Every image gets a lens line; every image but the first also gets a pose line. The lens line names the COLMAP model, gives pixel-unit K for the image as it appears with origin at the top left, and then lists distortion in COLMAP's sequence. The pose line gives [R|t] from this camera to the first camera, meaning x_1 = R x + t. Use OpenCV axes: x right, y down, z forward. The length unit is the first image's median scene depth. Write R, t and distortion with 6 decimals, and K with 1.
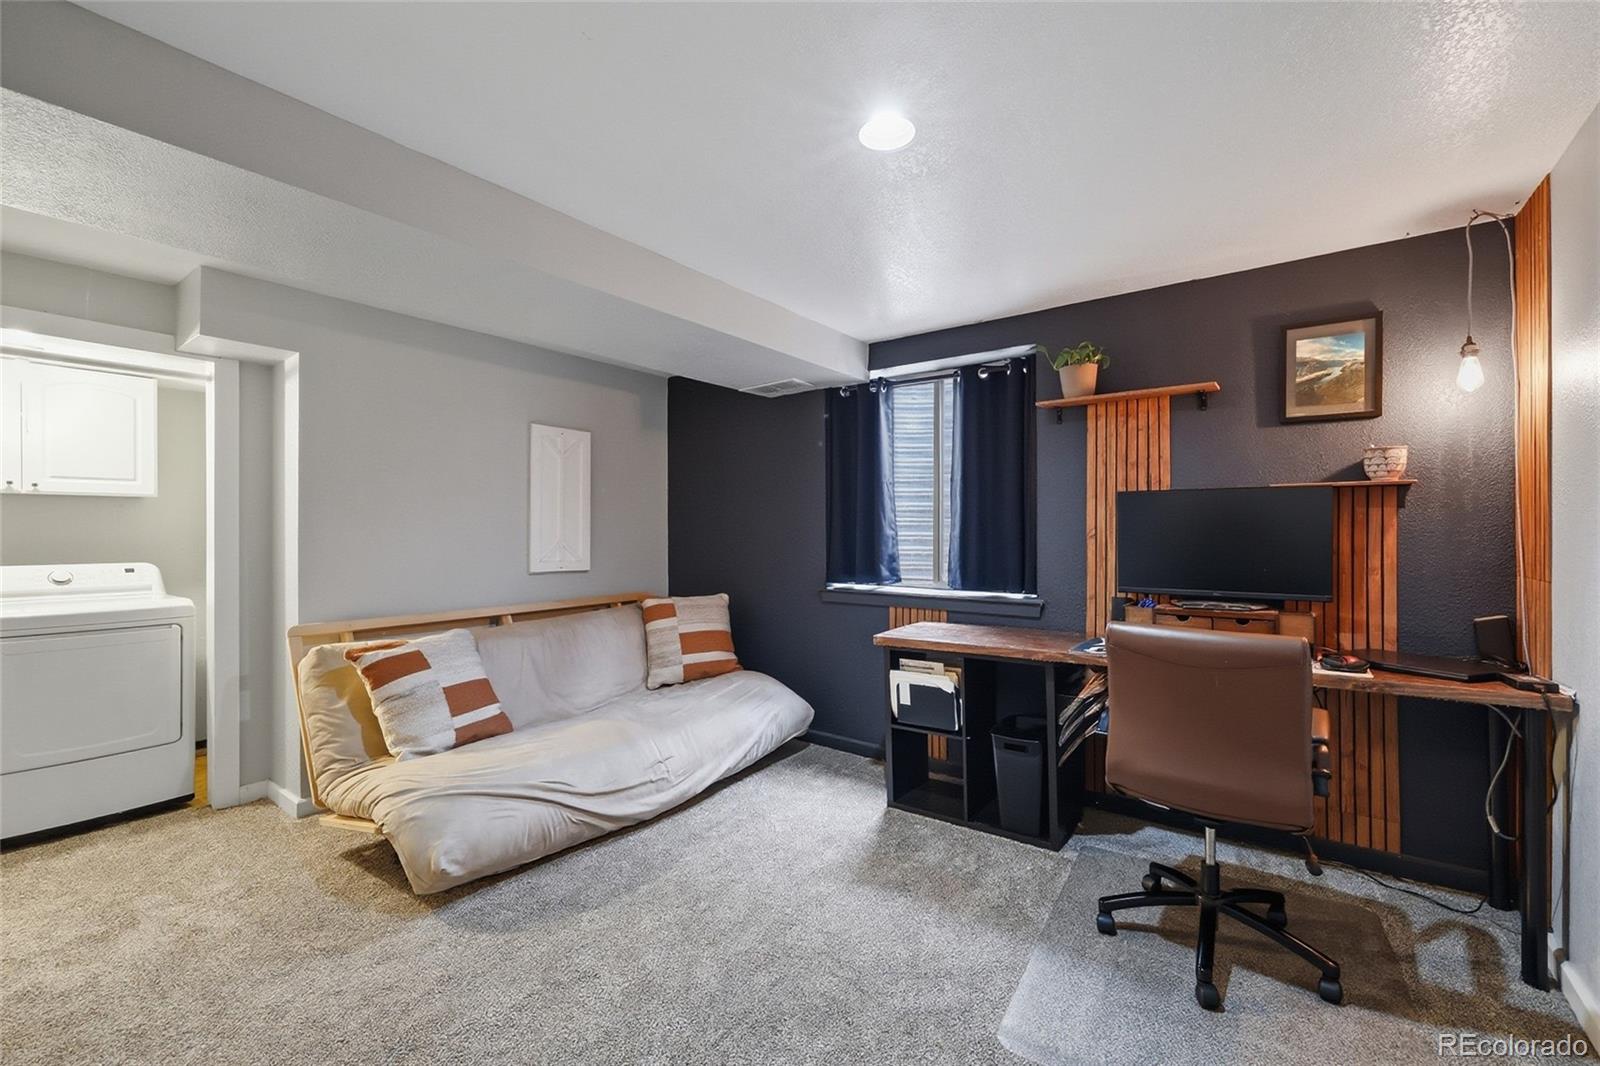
lens RADIAL K [[675.5, 0, 802.4], [0, 675.5, 530.0], [0, 0, 1]] dist [0.001325, -0.000046]
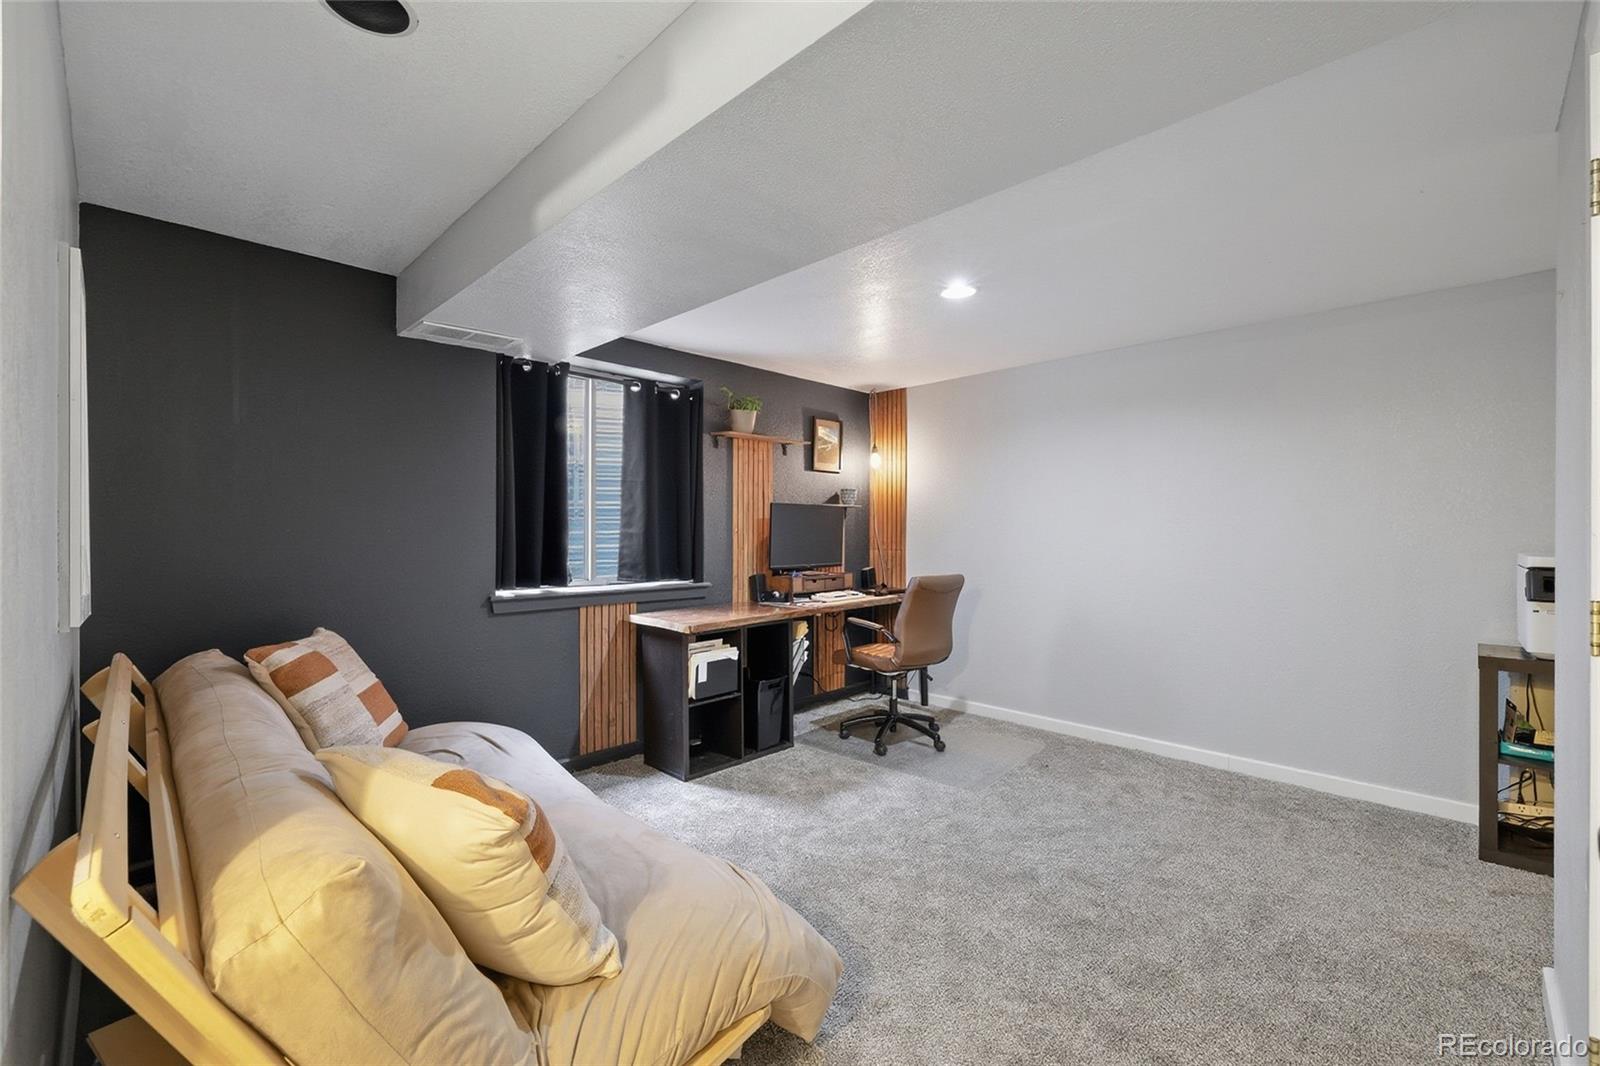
lens RADIAL K [[675.5, 0, 800.7], [0, 675.5, 530.8], [0, 0, 1]] dist [0.001325, -0.000046]
pose [[0.143111, 0.000533, 0.989707, -0.819463], [-0.002400, 0.999997, -0.000191, 0.004329], [-0.989704, -0.002347, 0.143112, 0.586640]]
